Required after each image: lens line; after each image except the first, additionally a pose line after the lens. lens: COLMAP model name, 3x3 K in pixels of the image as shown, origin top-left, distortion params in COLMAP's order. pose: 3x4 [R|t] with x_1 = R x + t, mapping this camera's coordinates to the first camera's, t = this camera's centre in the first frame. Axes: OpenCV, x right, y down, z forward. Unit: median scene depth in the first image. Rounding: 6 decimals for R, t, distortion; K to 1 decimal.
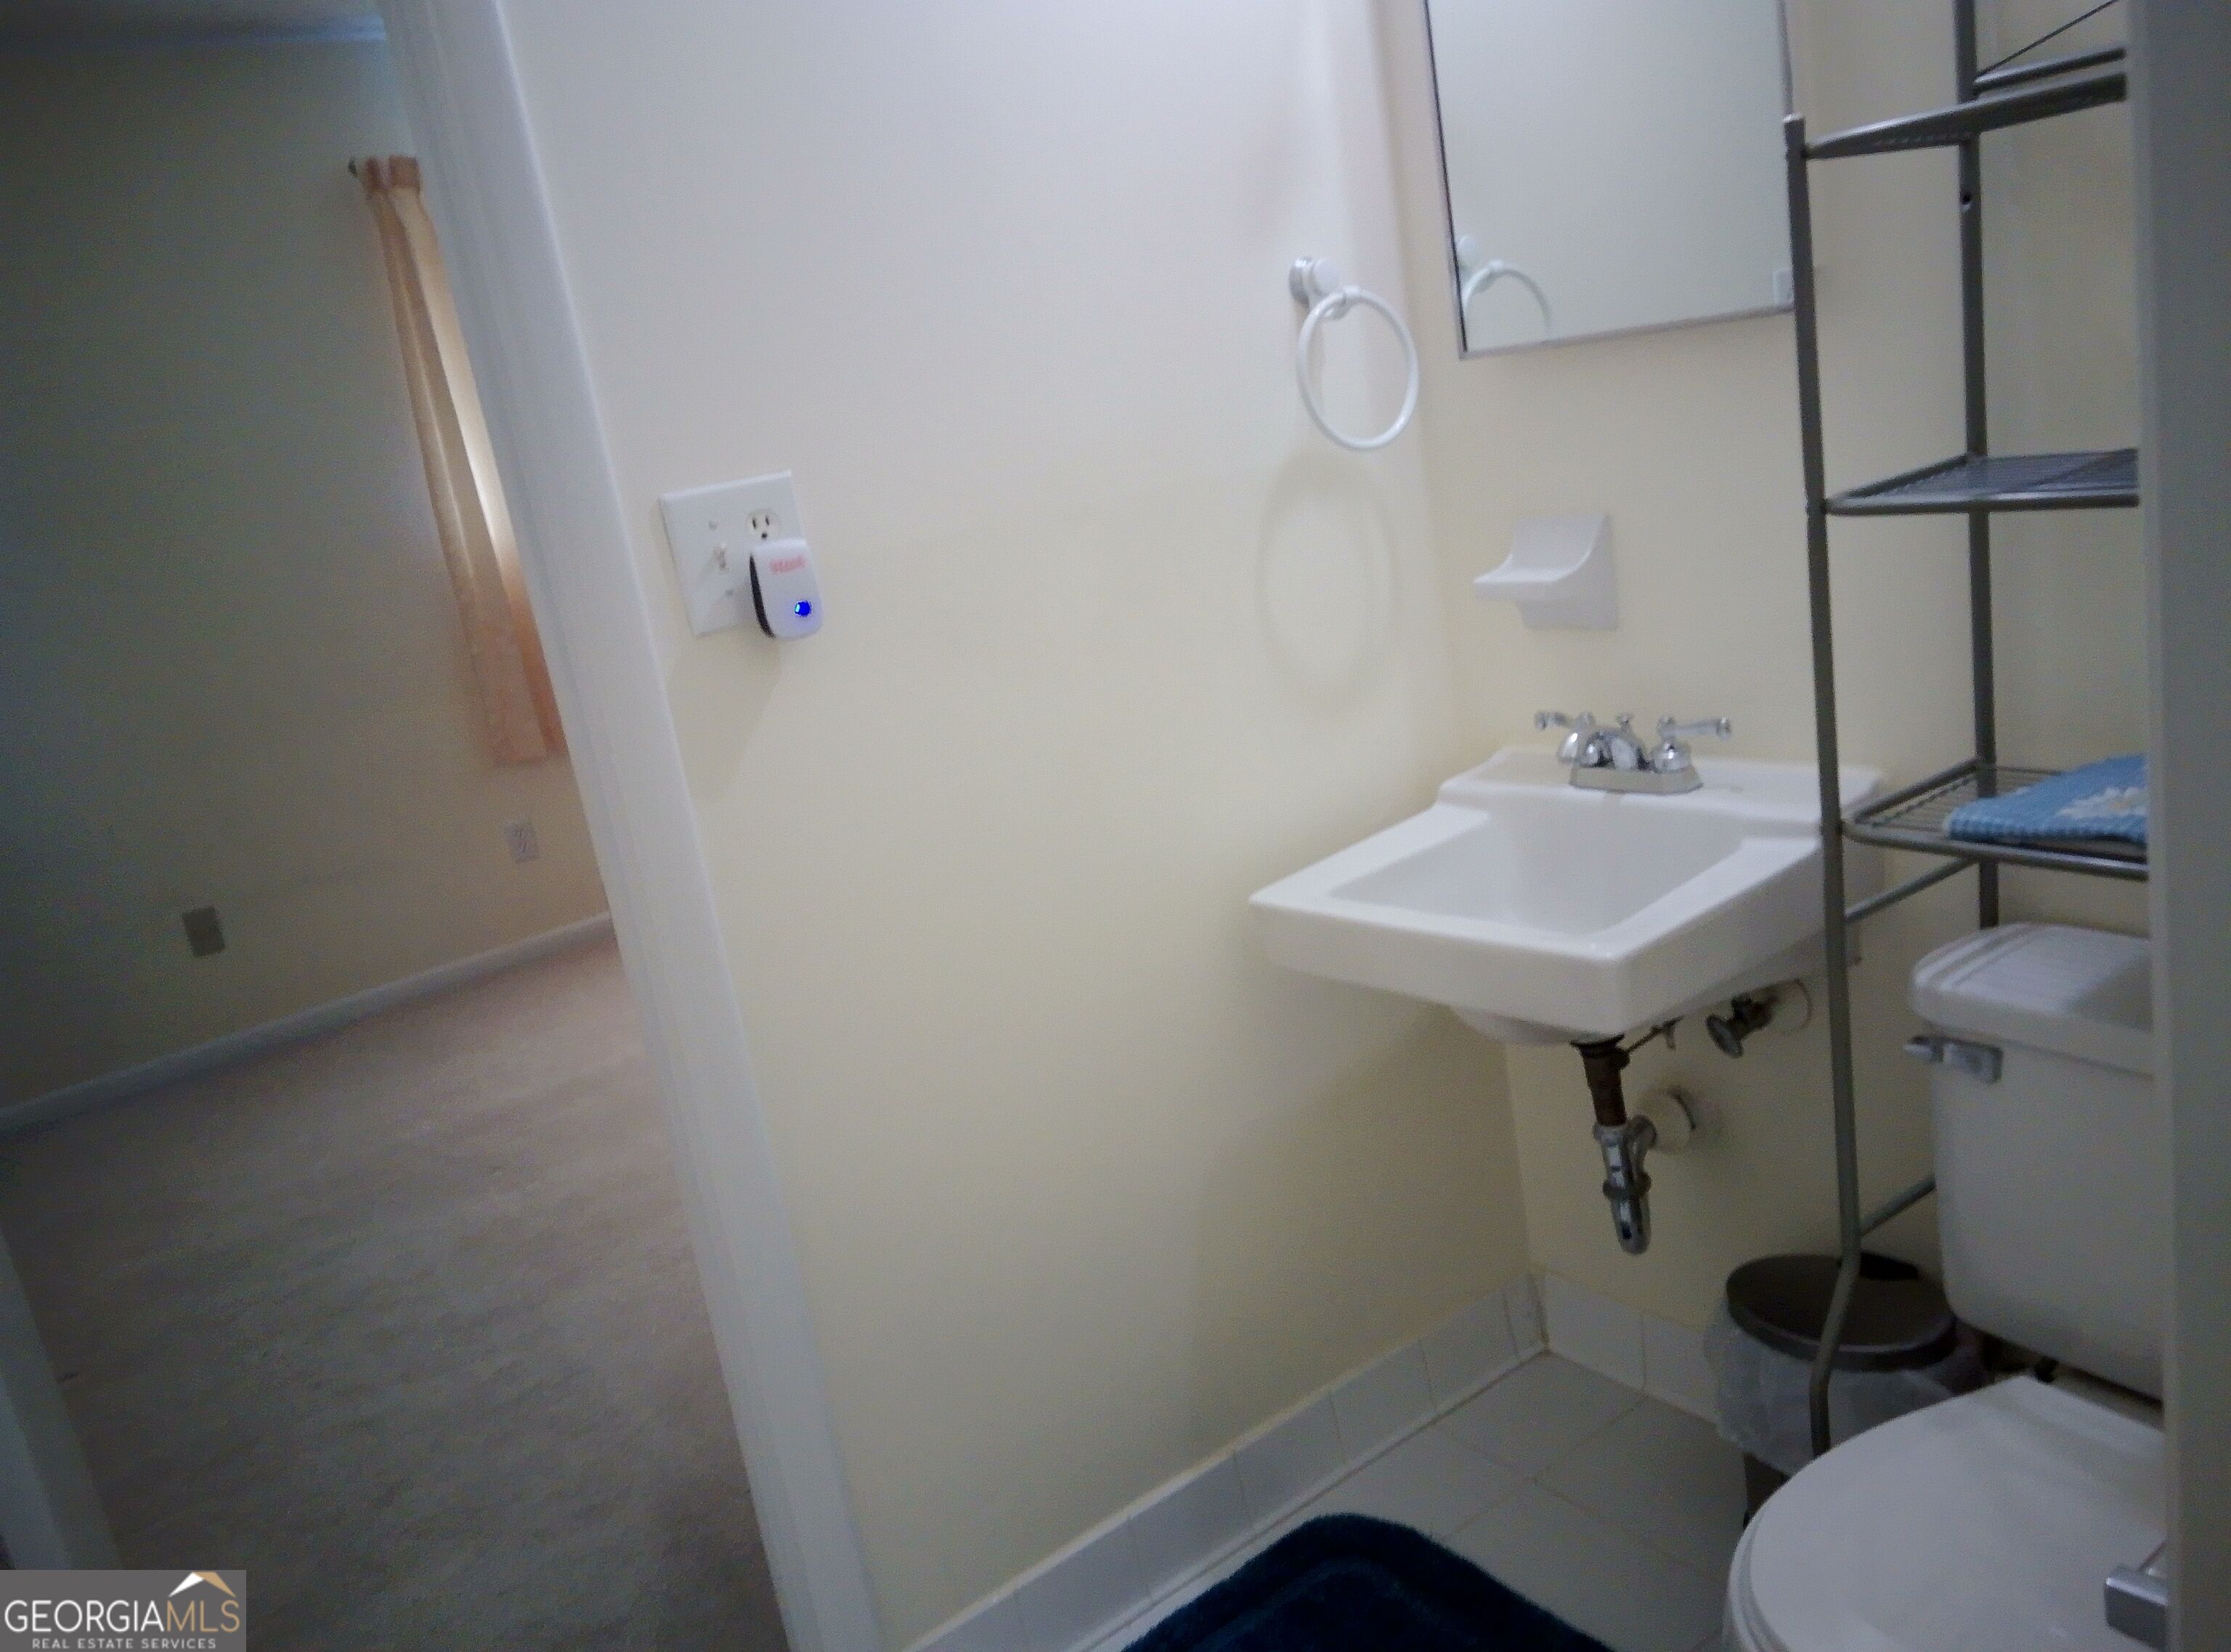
lens RADIAL K [[1764.7, 0, 1118.5], [0, 1764.7, 818.3], [0, 0, 1]] dist [0.115247, -0.167670]
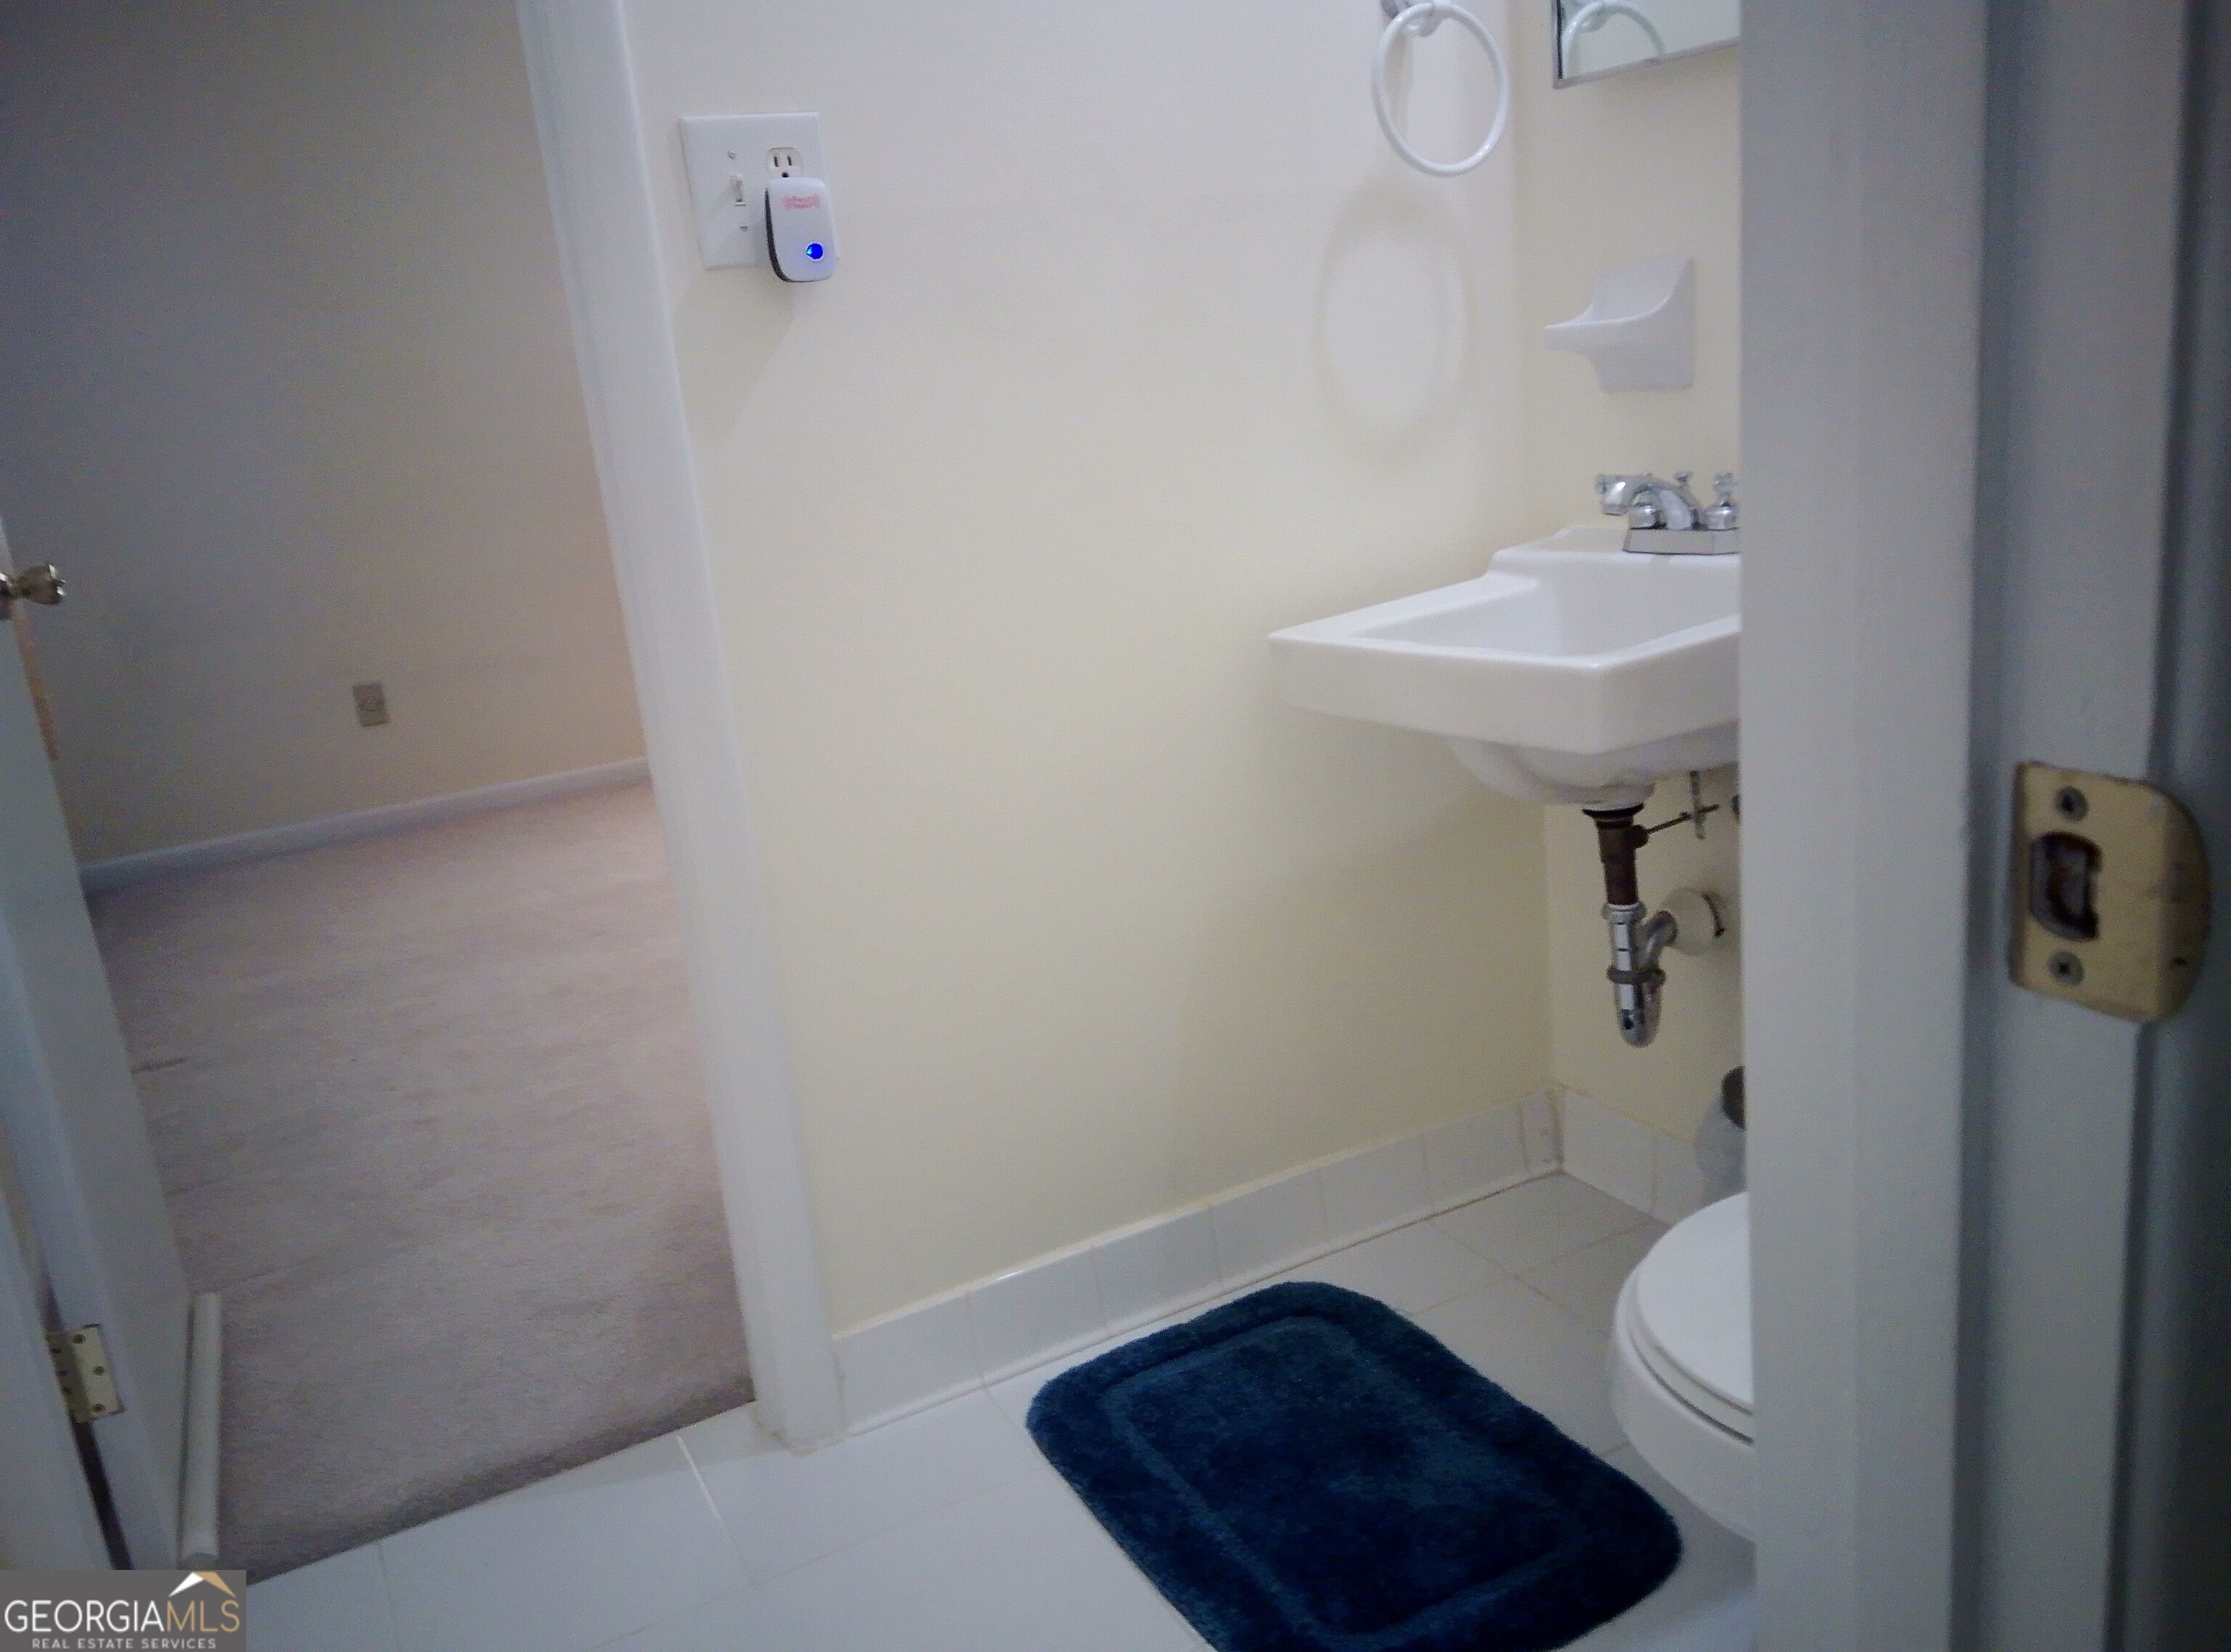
lens RADIAL K [[1764.7, 0, 1118.5], [0, 1764.7, 818.3], [0, 0, 1]] dist [0.115247, -0.167670]
pose [[0.988552, 0.103395, -0.109880, 0.109384], [-0.100214, 0.994381, 0.034098, 0.120916], [0.112788, -0.022696, 0.993360, 0.017507]]
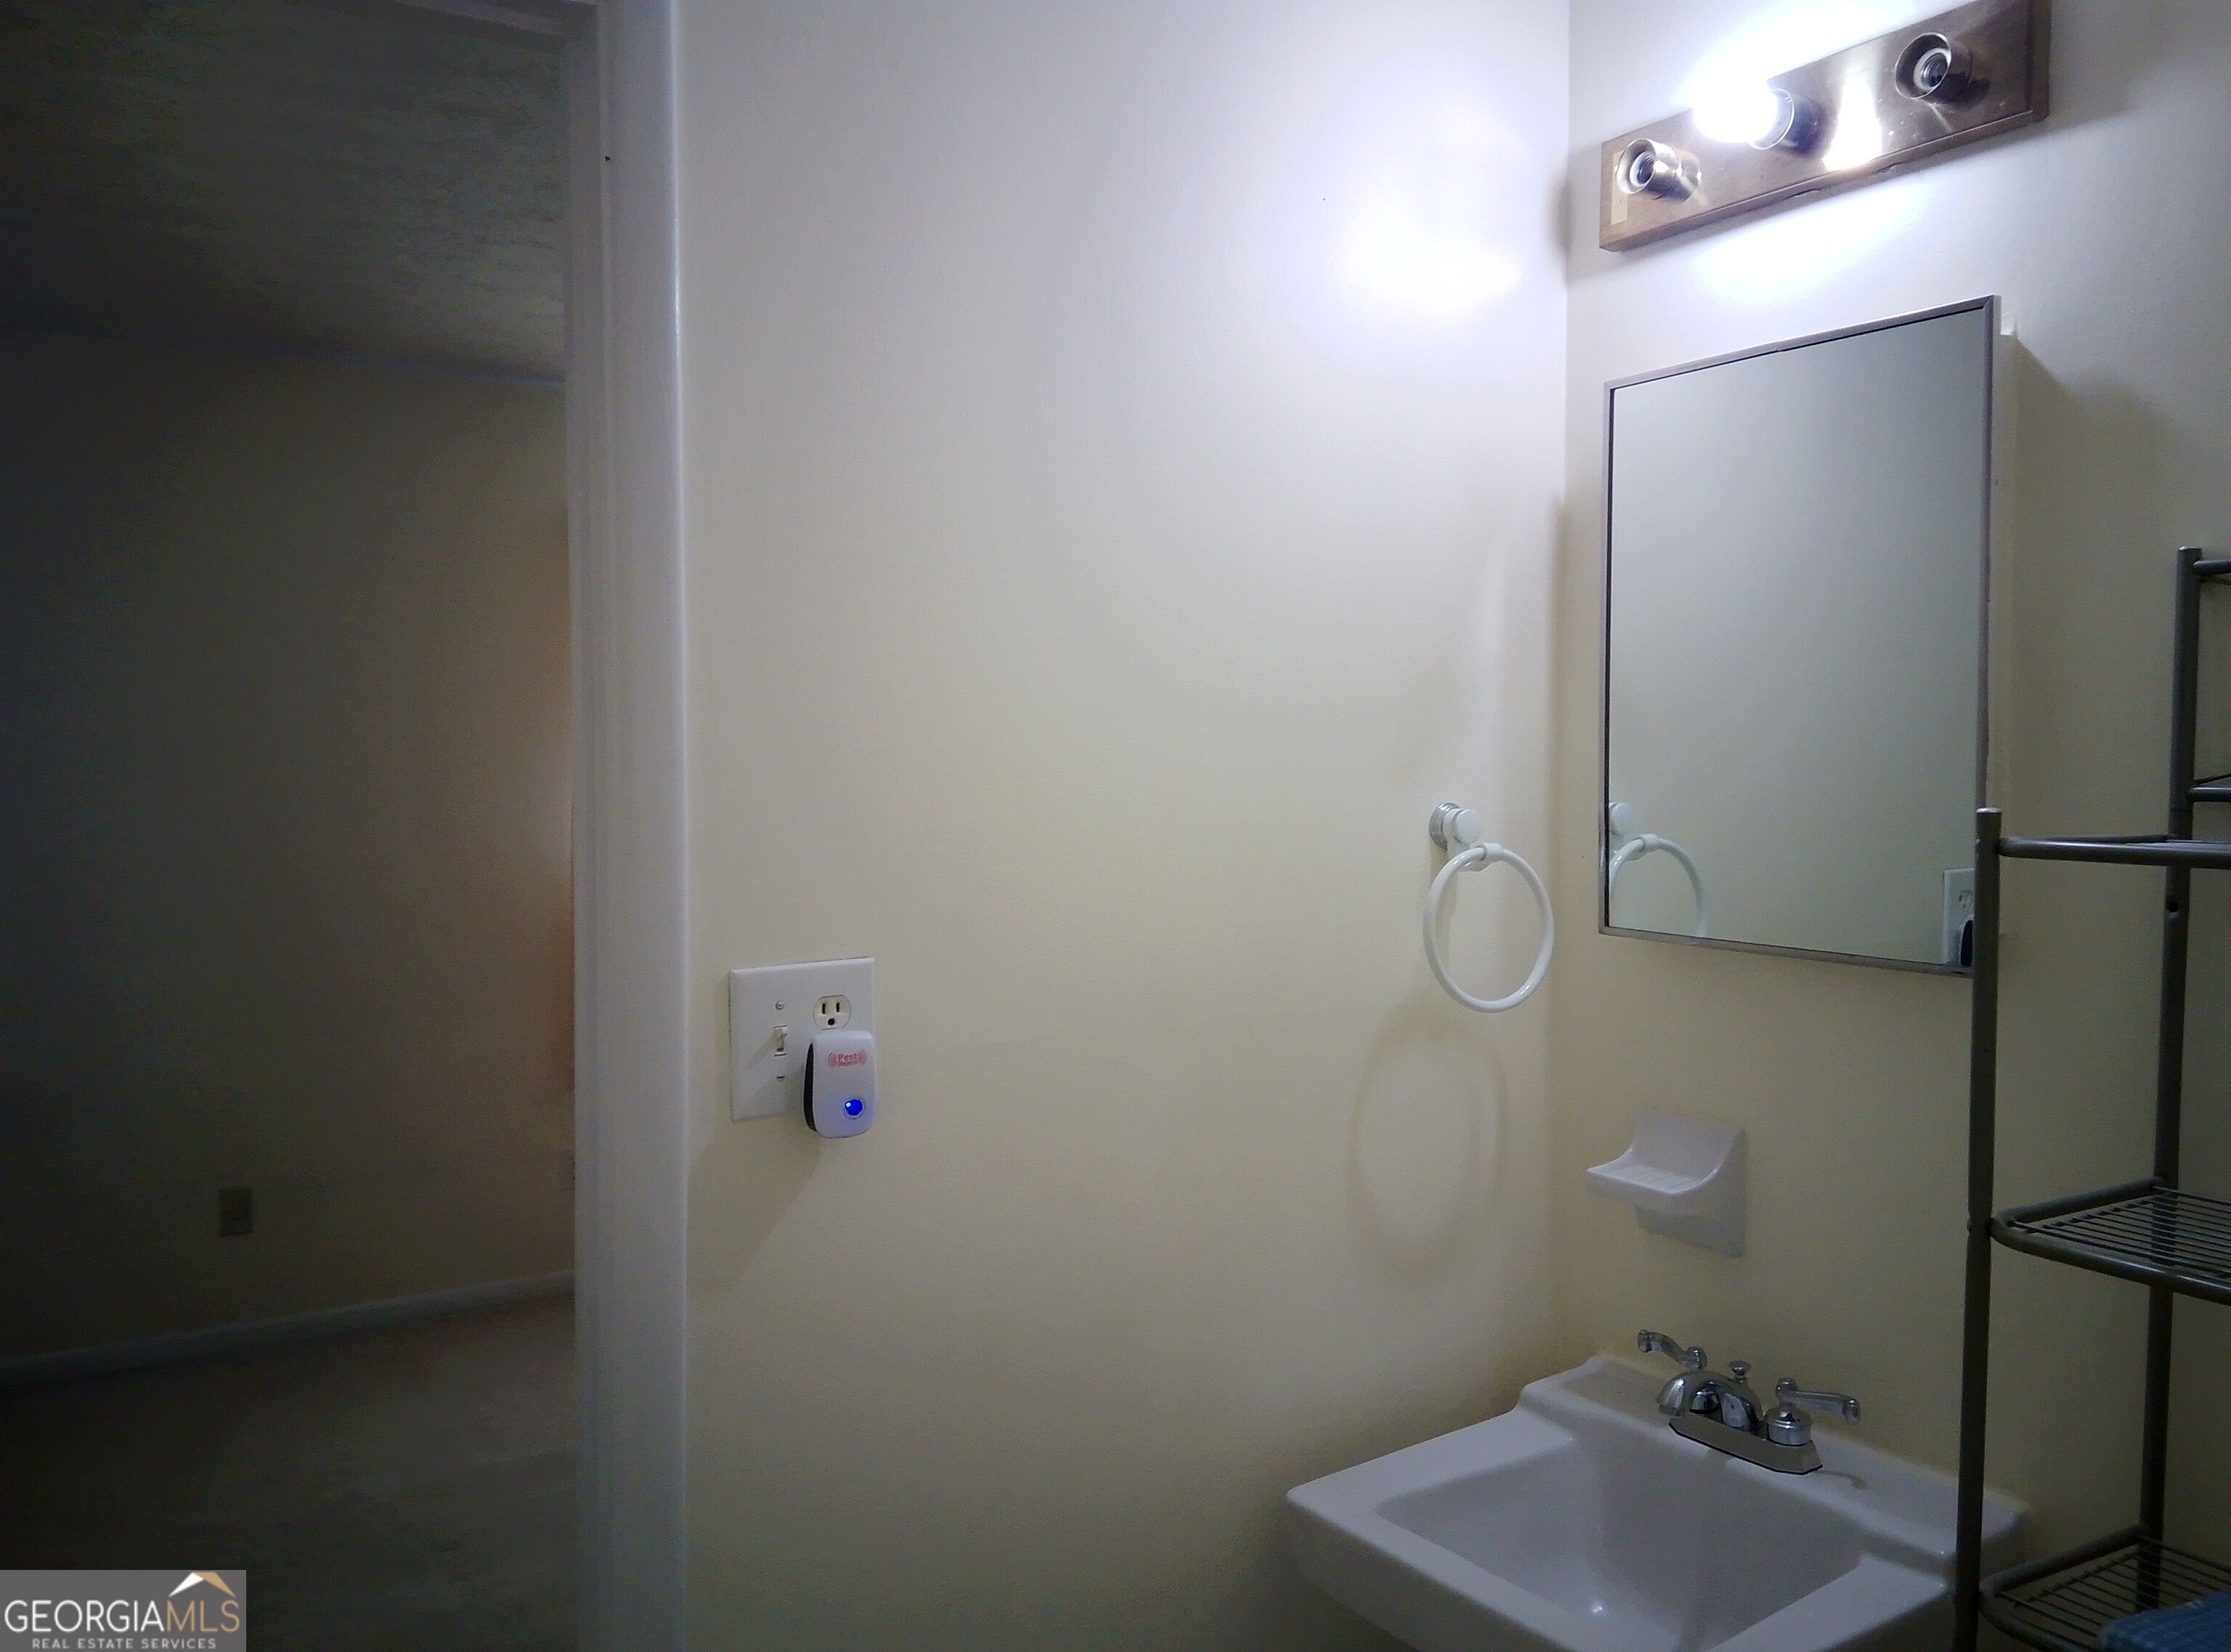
lens RADIAL K [[1777.8, 0, 1118.8], [0, 1777.8, 817.2], [0, 0, 1]] dist [0.119553, -0.180843]
pose [[0.983019, 0.165421, -0.079435, 0.006474], [-0.178027, 0.964673, -0.194195, -0.089175], [0.044505, 0.205039, 0.977741, 0.048706]]
